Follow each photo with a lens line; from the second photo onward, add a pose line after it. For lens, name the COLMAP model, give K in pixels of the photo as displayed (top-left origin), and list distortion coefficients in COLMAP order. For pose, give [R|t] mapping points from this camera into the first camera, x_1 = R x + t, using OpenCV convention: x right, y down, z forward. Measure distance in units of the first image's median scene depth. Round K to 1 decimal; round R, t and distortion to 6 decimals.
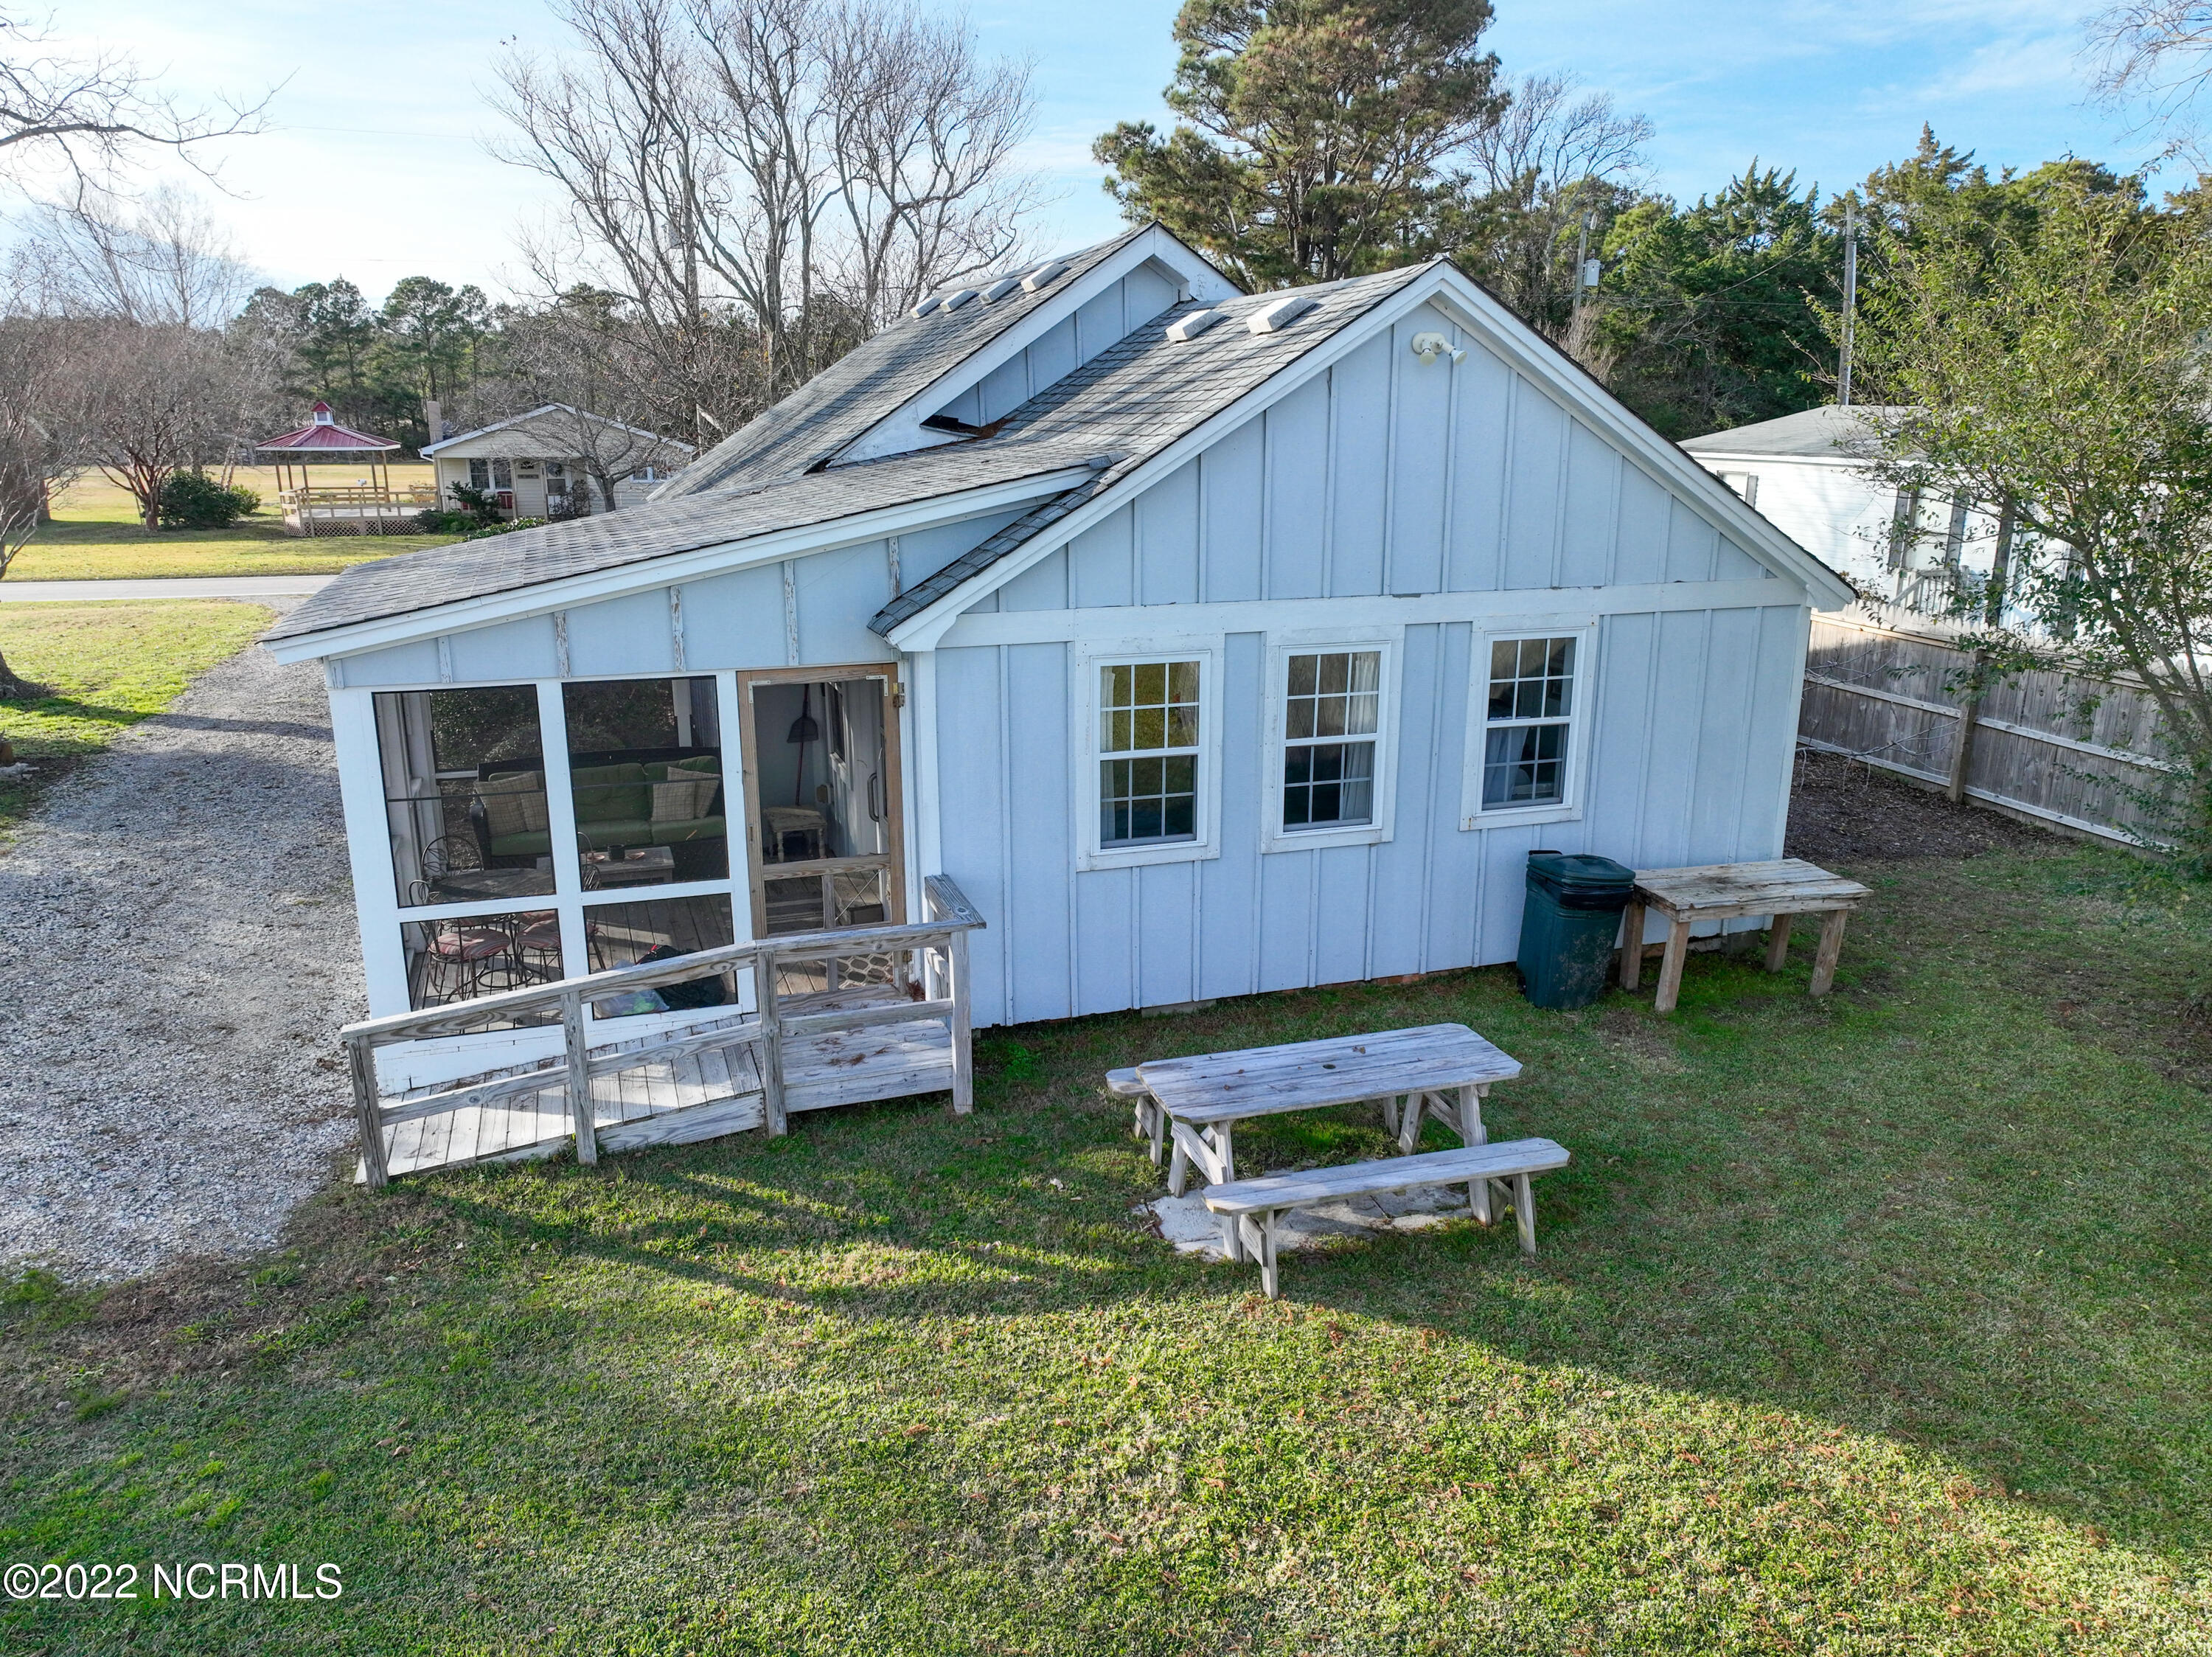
lens RADIAL K [[1550.8, 0, 1106.7], [0, 1550.8, 823.8], [0, 0, 1]] dist [0.002701, 0.004478]
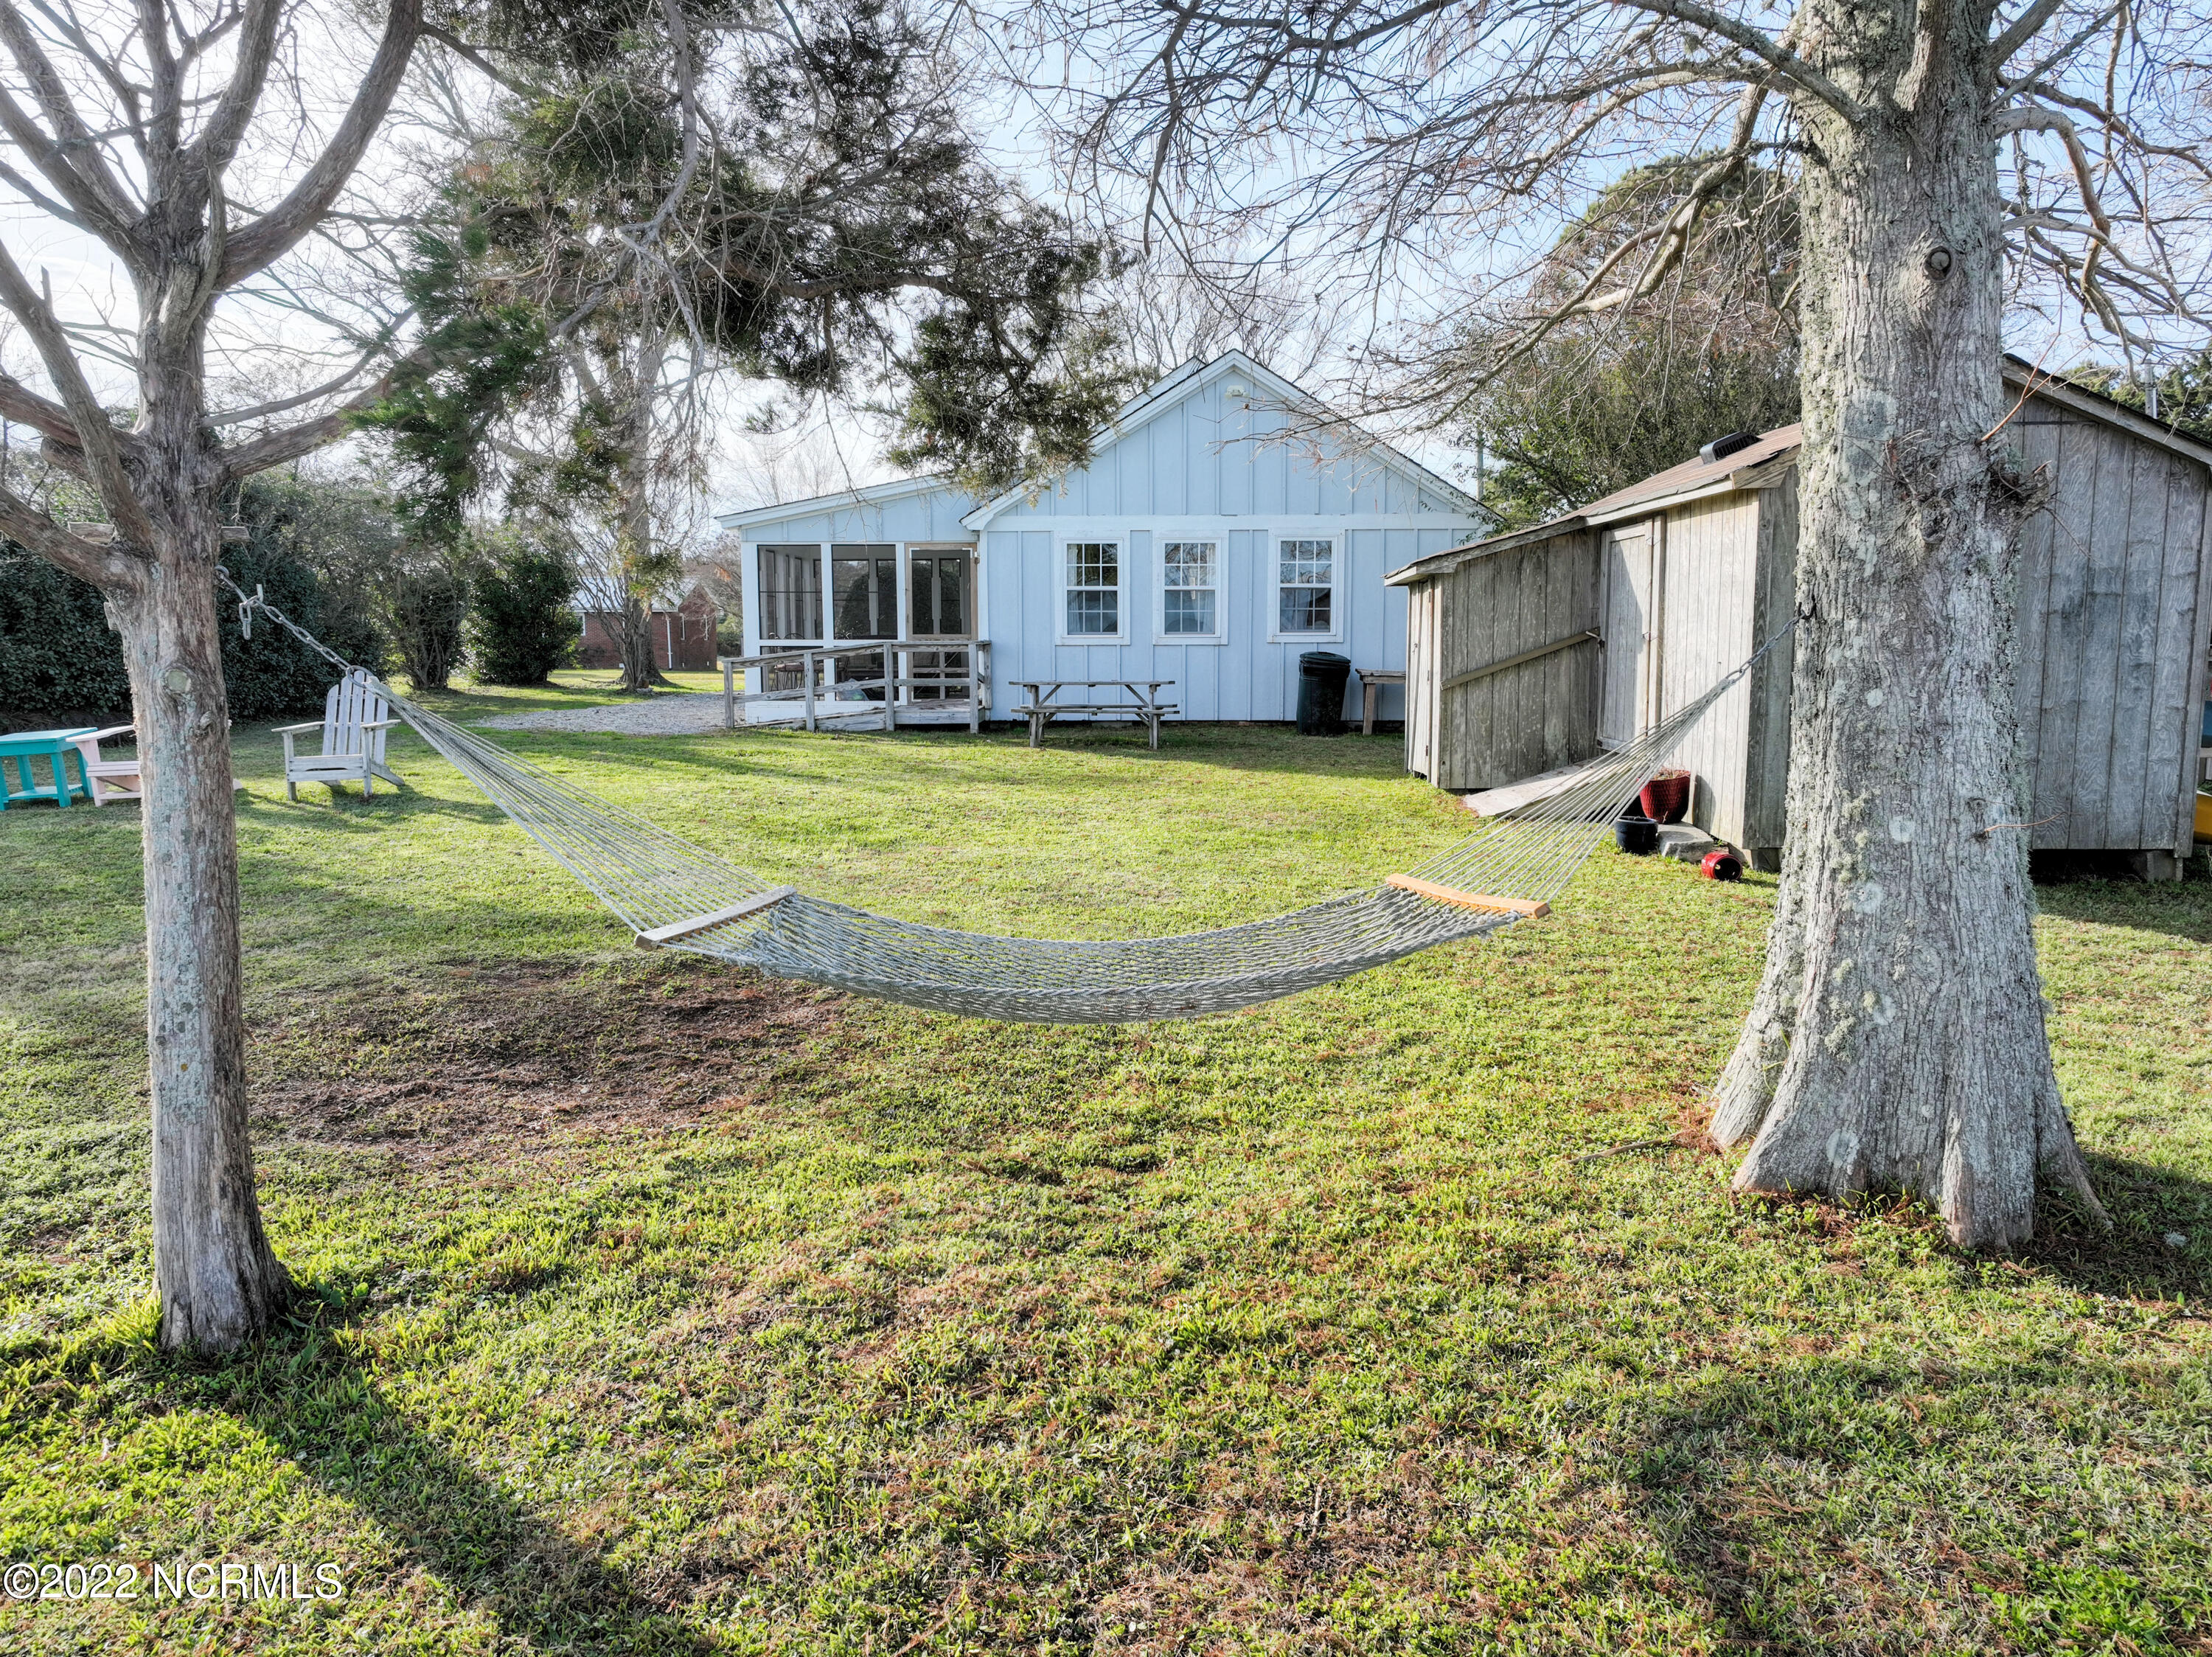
lens RADIAL K [[1548.9, 0, 1106.0], [0, 1548.9, 828.5], [0, 0, 1]] dist [-0.003150, 0.002335]
pose [[0.937449, 0.041111, -0.345685, 0.701589], [-0.088341, 0.988591, -0.121999, 0.473746], [0.336726, 0.144906, 0.930386, -0.783646]]
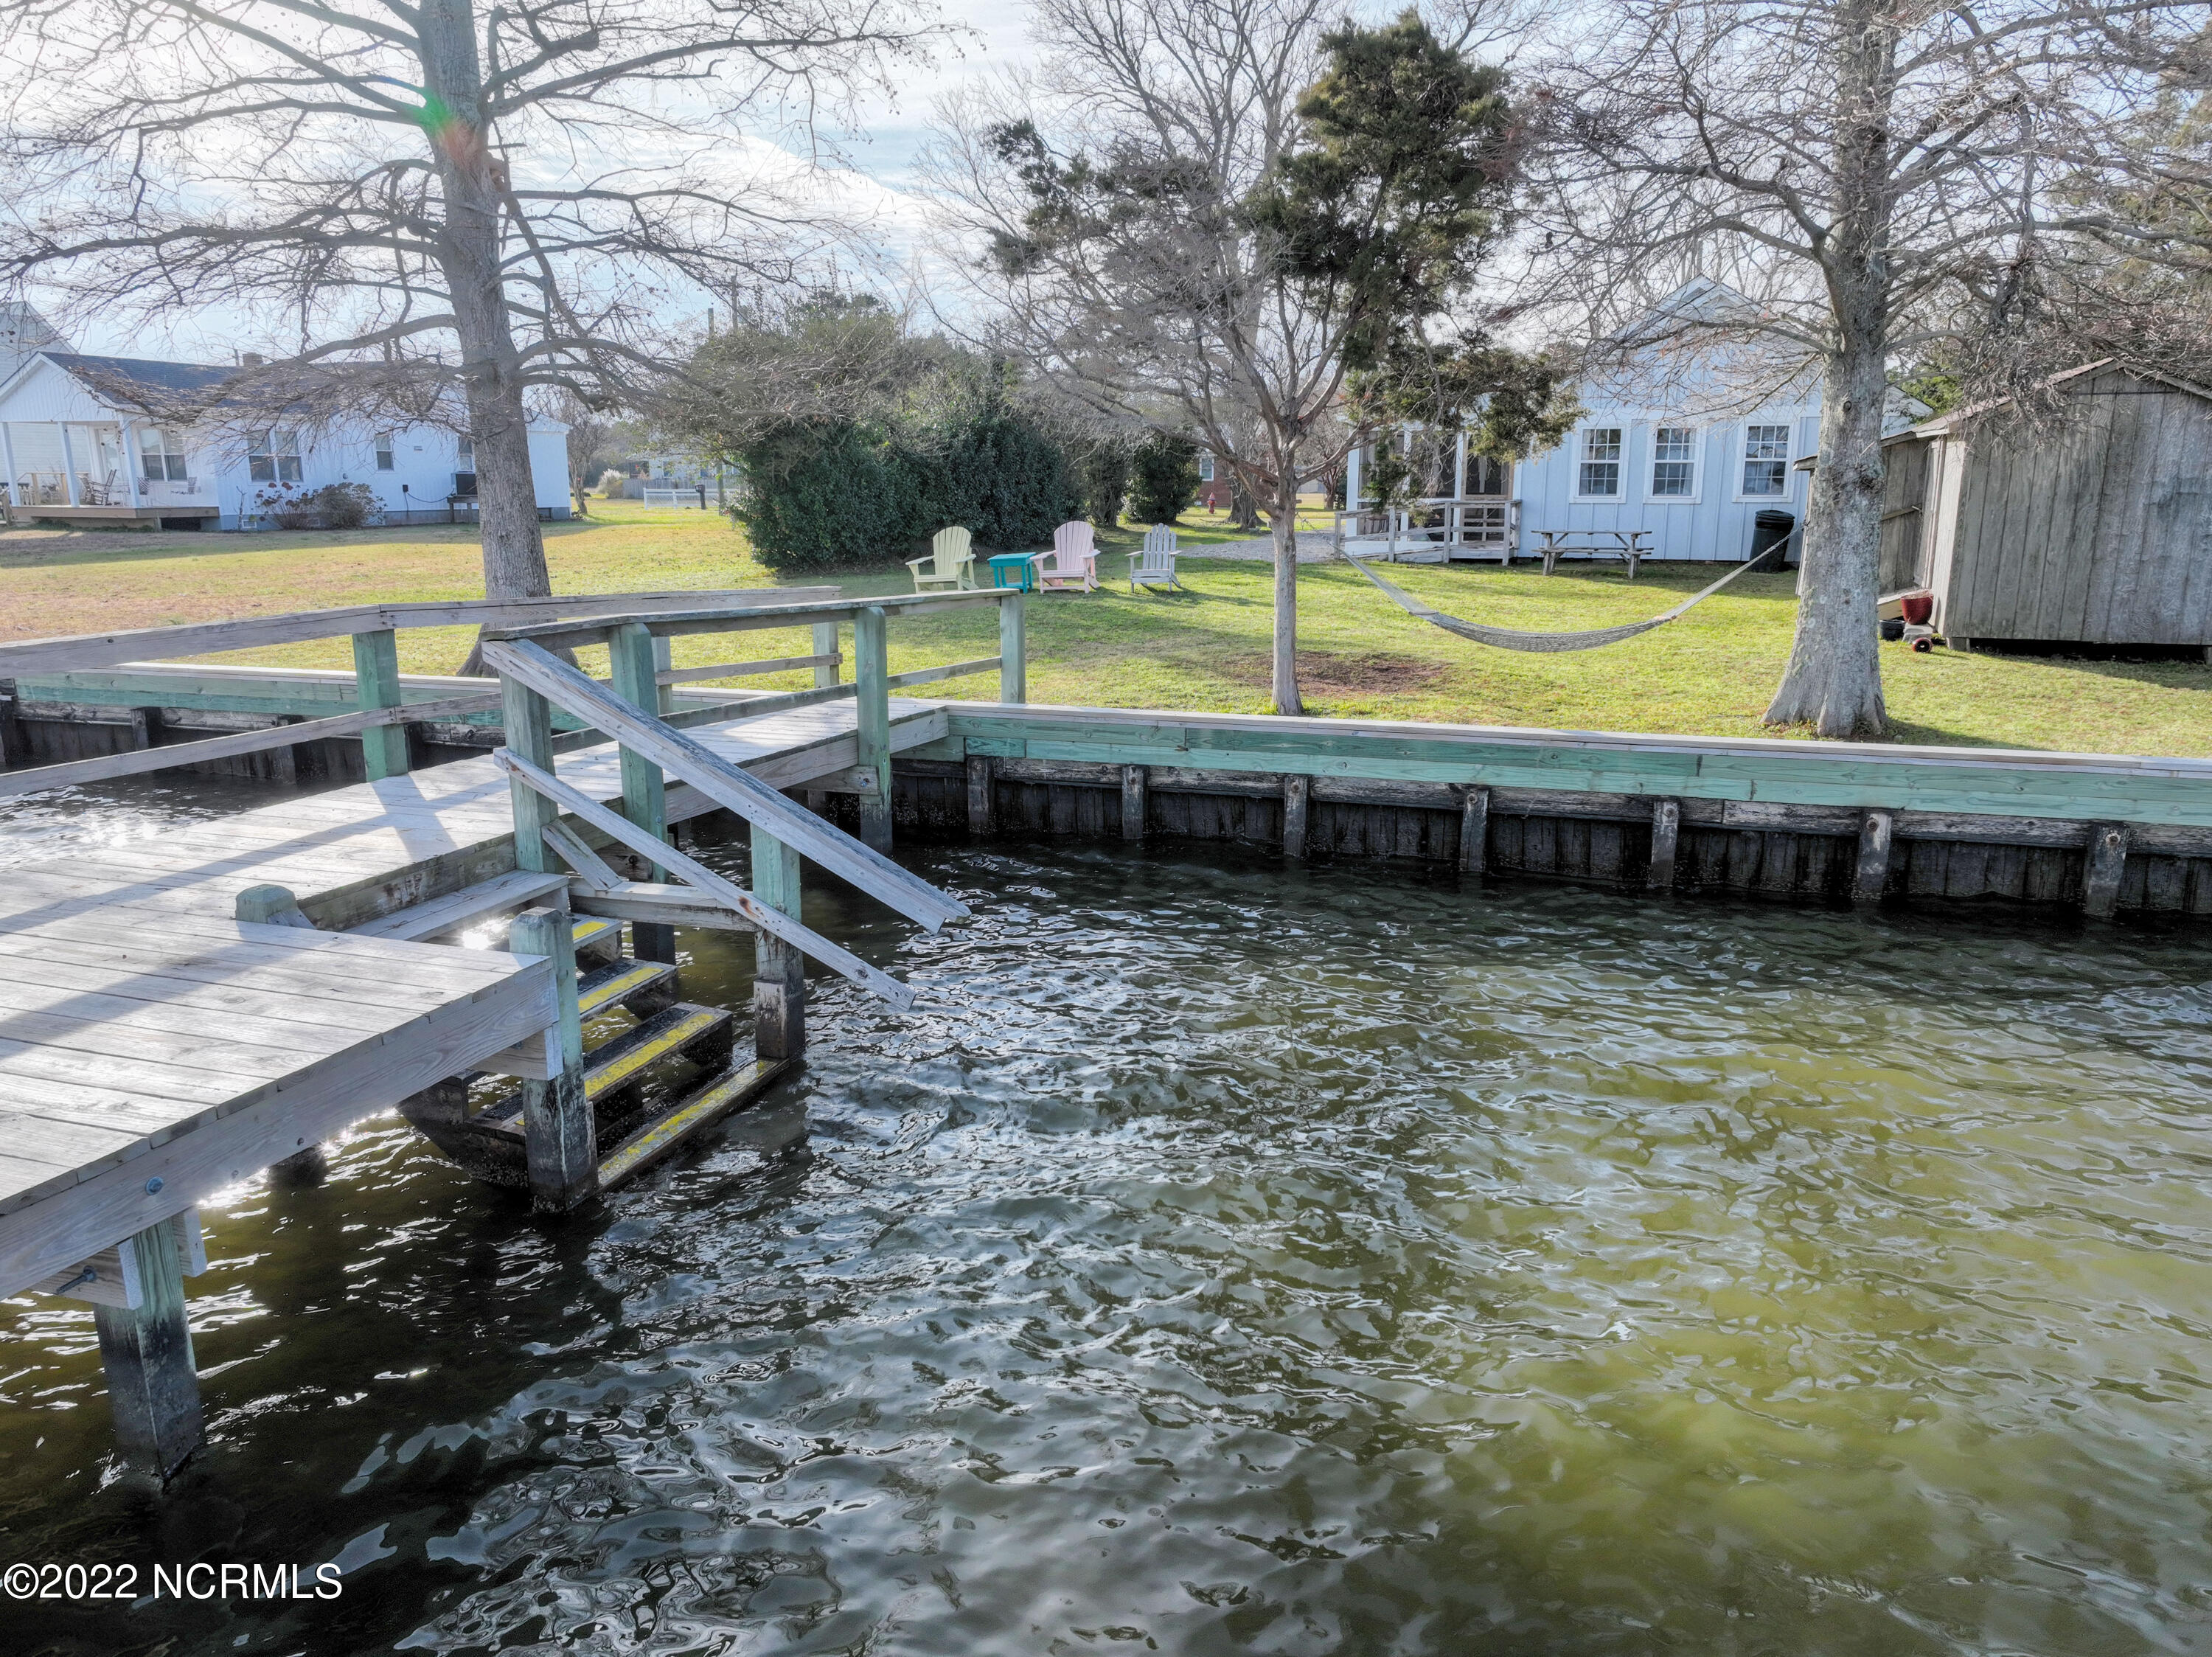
lens RADIAL K [[1548.9, 0, 1106.0], [0, 1548.9, 828.5], [0, 0, 1]] dist [-0.003150, 0.002335]
pose [[0.770443, 0.141898, -0.621516, 1.092678], [-0.162005, 0.986488, 0.024400, 0.638598], [0.616581, 0.081890, 0.783021, -1.587803]]
